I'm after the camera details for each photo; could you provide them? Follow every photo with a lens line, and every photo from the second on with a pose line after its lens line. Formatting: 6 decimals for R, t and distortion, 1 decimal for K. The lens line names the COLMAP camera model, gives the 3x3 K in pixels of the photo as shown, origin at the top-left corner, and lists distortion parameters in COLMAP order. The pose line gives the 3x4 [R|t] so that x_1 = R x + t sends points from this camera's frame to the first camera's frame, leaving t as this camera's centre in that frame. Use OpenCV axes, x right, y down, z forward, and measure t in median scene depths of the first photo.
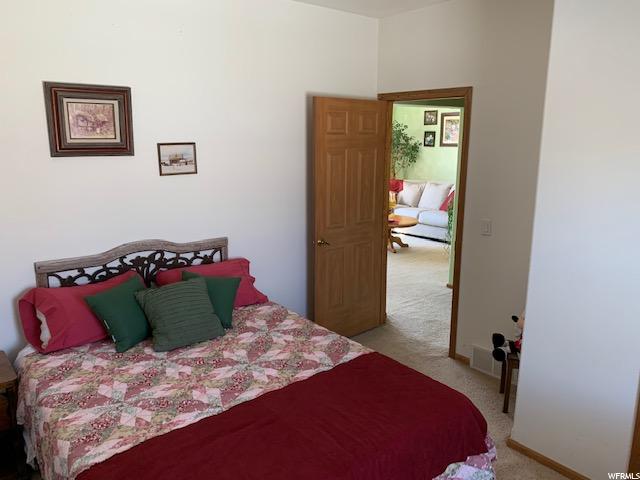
lens RADIAL K [[487.0, 0, 317.9], [0, 487.0, 241.3], [0, 0, 1]] dist [0.003830, -0.004255]
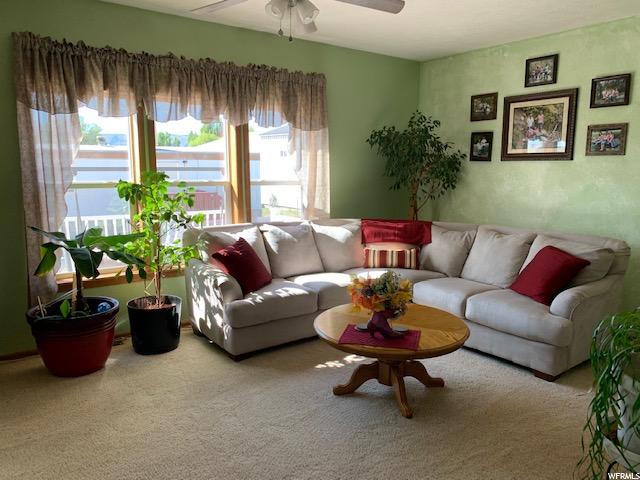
lens RADIAL K [[487.0, 0, 321.1], [0, 487.0, 238.1], [0, 0, 1]] dist [0.003830, -0.004255]
pose [[0.998416, 0.010284, -0.055308, 0.084185], [-0.013623, 0.998085, -0.060337, -0.074663], [0.054581, 0.060995, 0.996645, 0.465108]]
